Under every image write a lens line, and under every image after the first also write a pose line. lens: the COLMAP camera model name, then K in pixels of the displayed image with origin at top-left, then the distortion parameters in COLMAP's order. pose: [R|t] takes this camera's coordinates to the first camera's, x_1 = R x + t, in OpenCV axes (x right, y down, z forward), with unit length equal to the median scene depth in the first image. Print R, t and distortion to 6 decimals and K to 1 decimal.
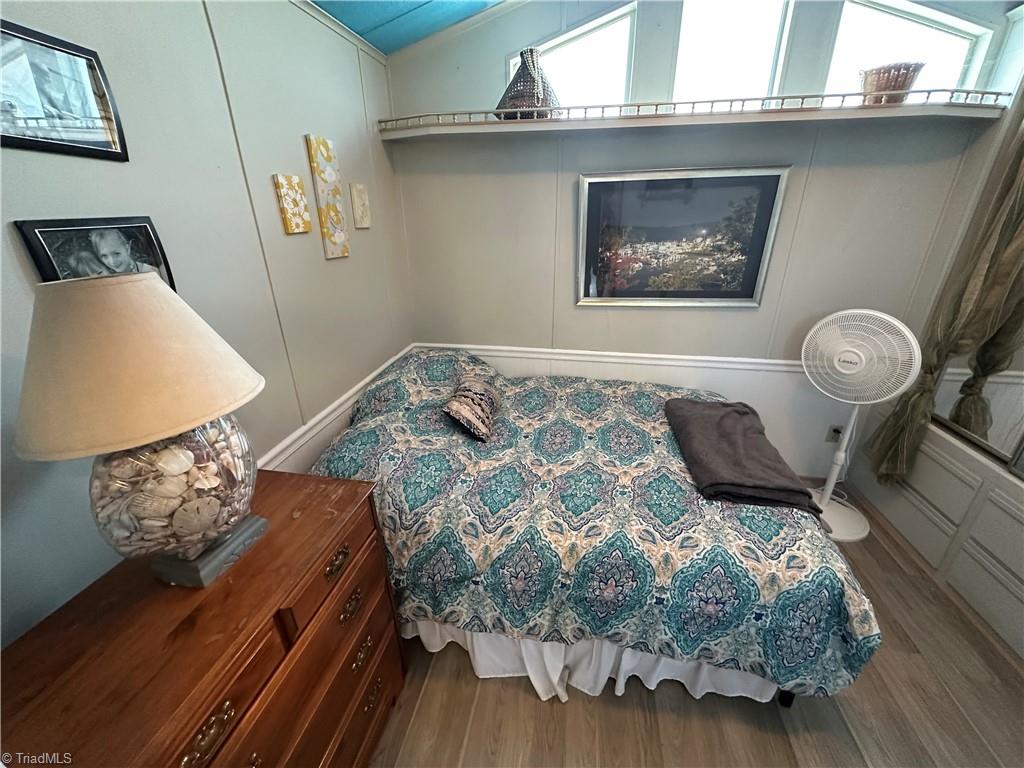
lens RADIAL K [[407.7, 0, 510.1], [0, 407.7, 386.0], [0, 0, 1]] dist [-0.008245, 0.000643]
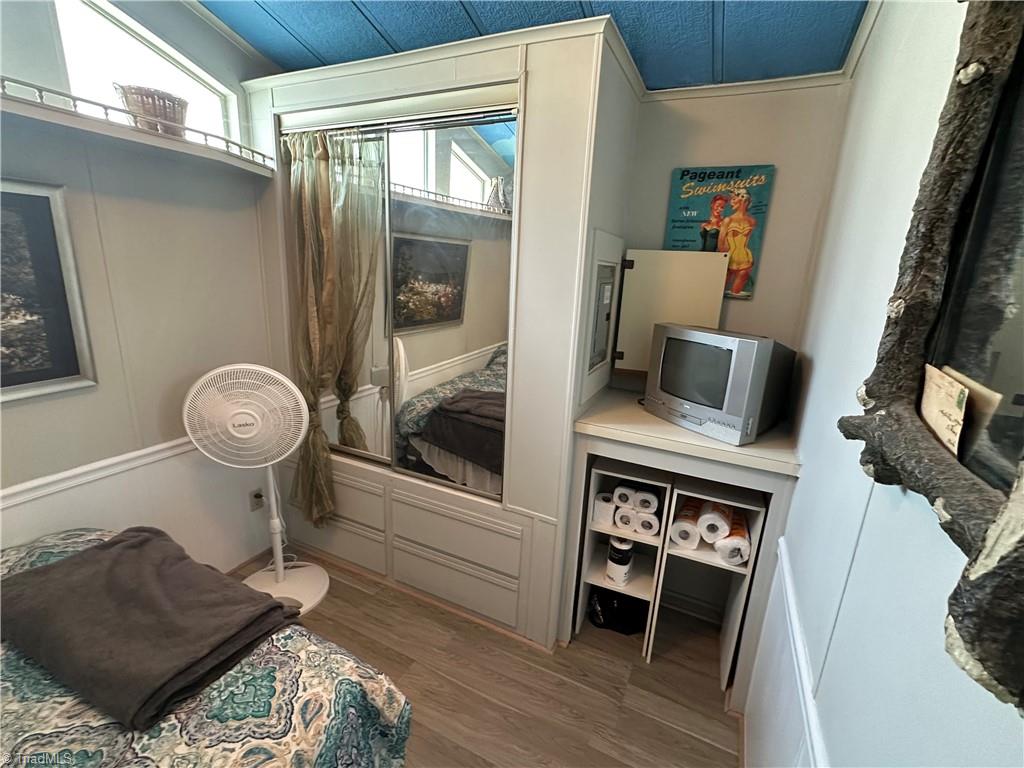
lens RADIAL K [[450.6, 0, 511.3], [0, 450.6, 383.1], [0, 0, 1]] dist [-0.003390, 0.000487]
pose [[0.257728, -0.213532, 0.942327, 0.106525], [0.327372, 0.936887, 0.122763, -0.077083], [-0.909068, 0.276852, 0.311366, 0.172585]]
